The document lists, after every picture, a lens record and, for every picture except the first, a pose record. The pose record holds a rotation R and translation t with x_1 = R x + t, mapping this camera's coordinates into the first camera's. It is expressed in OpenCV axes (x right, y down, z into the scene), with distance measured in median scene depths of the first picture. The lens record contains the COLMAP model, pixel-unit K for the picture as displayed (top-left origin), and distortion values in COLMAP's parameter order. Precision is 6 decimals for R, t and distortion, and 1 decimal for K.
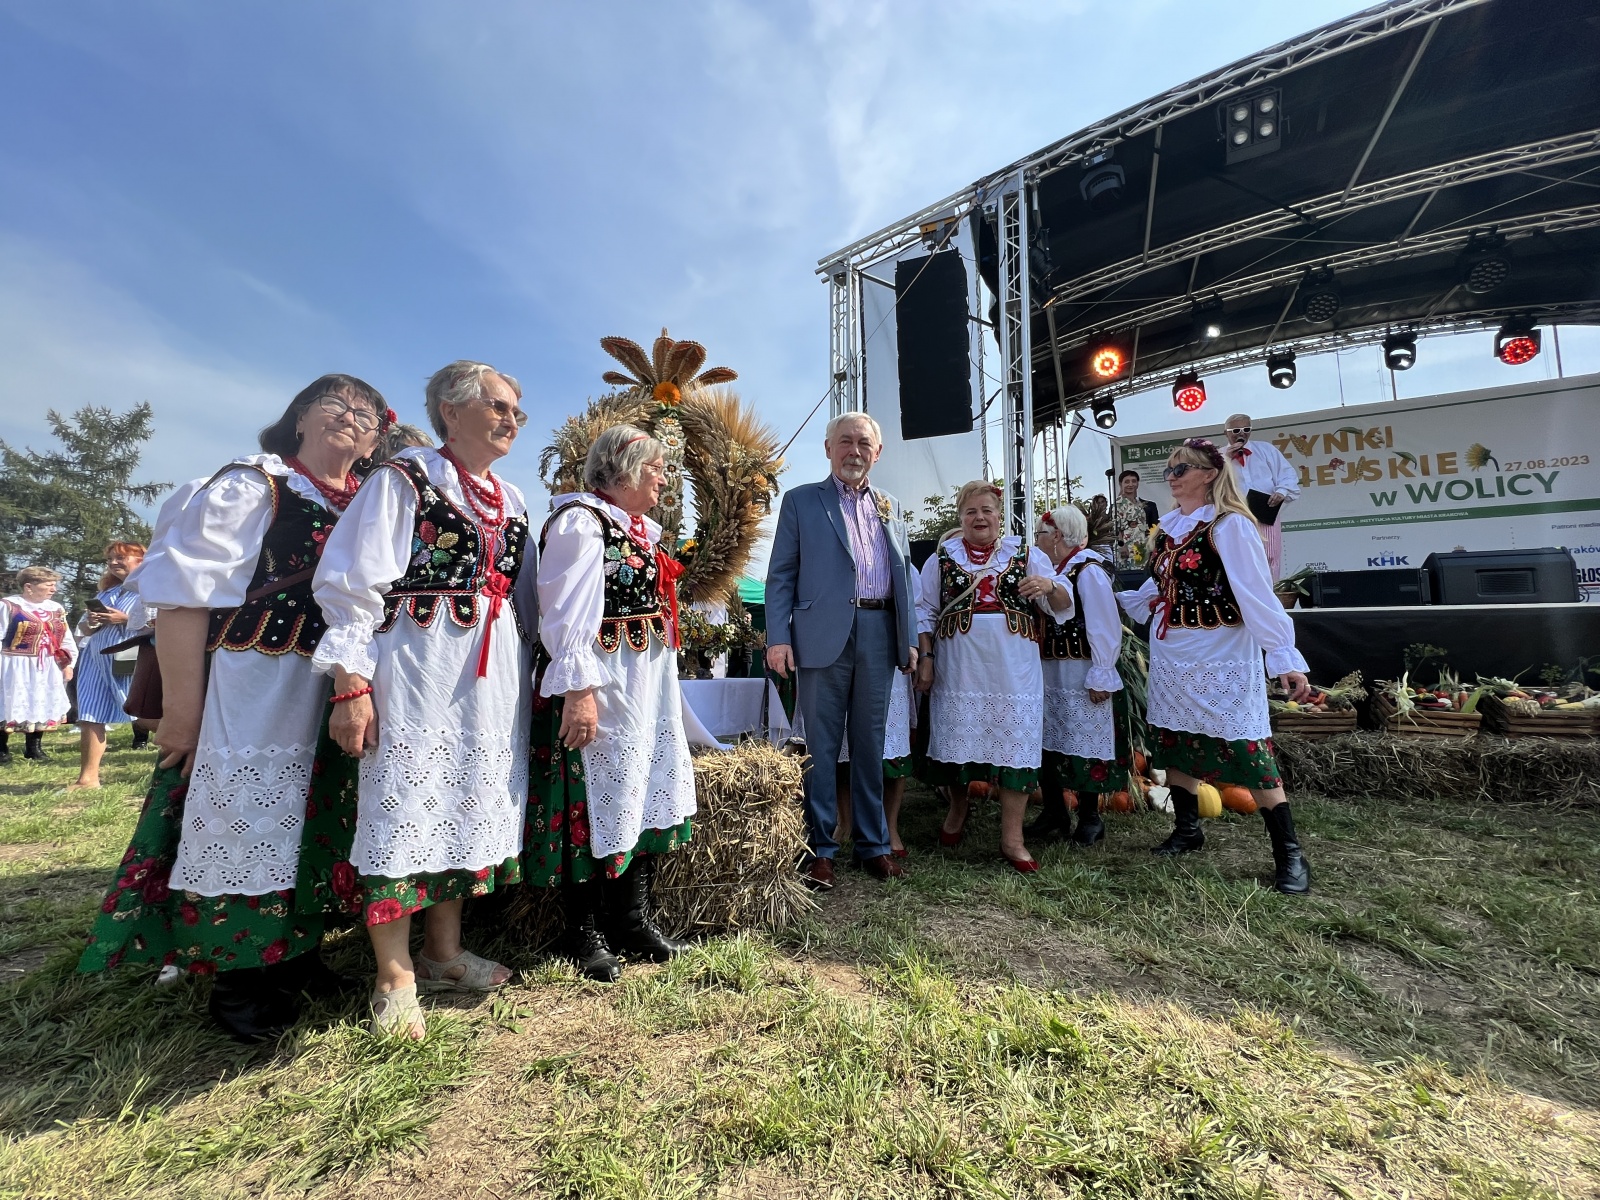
lens RADIAL K [[639.6, 0, 801.6], [0, 639.6, 601.0], [0, 0, 1]] dist [-0.000962, 0.000098]
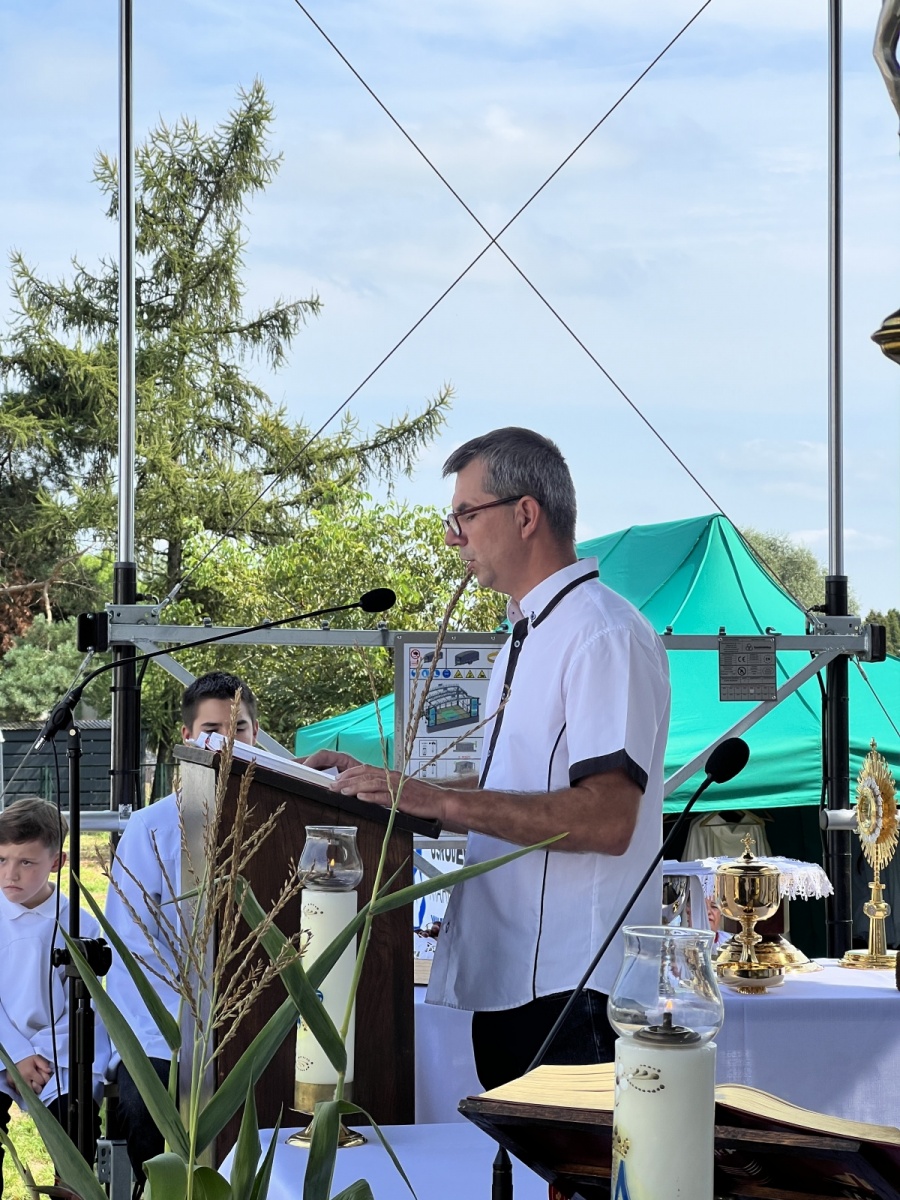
lens RADIAL K [[2726.2, 0, 430.5], [0, 2726.2, 574.6], [0, 0, 1]] dist [0.176348, 0.000000]
pose [[0.618899, -0.047210, -0.784050, 1.019828], [0.091083, 0.995772, 0.011939, -0.161579], [0.780171, -0.078803, 0.620583, 0.327456]]
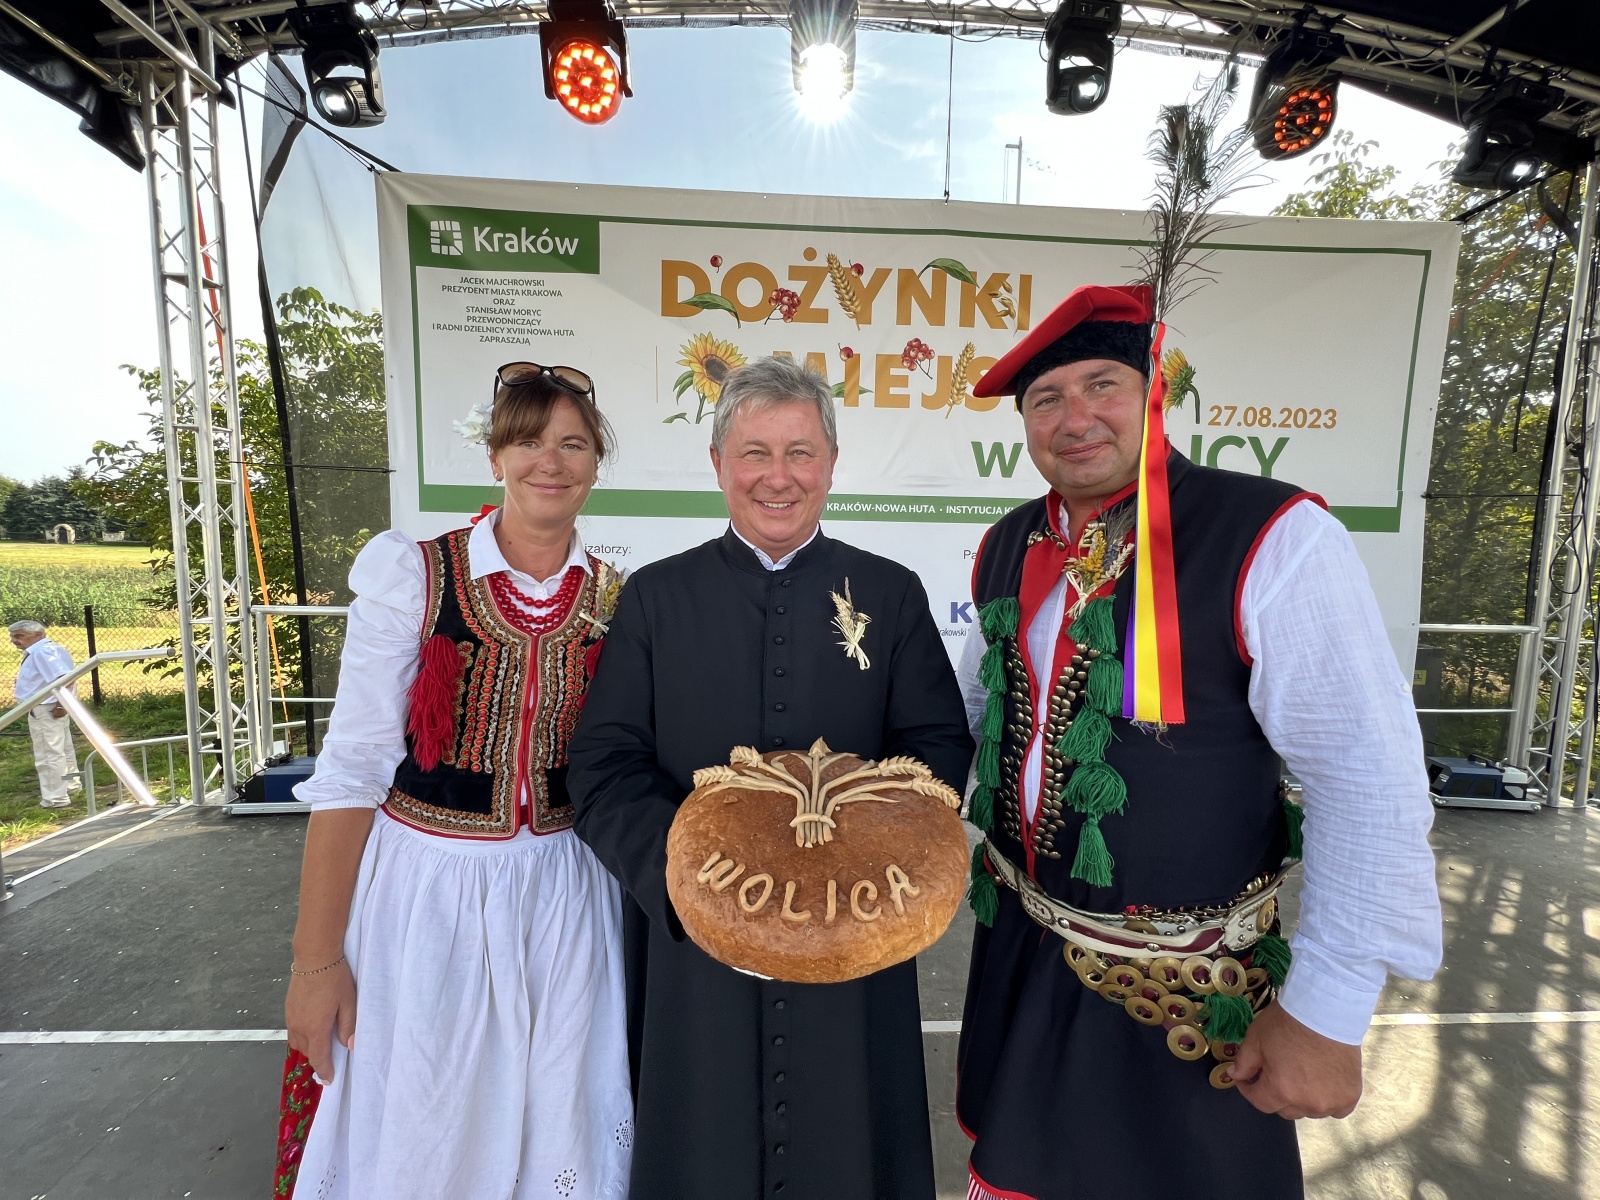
lens RADIAL K [[639.6, 0, 797.4], [0, 639.6, 603.1], [0, 0, 1]] dist [-0.000962, 0.000098]
pose [[0.878245, -0.040061, 0.476529, 0.591100], [-0.064371, 0.977512, 0.200814, -0.142591], [-0.473858, -0.207039, 0.855917, 0.680786]]
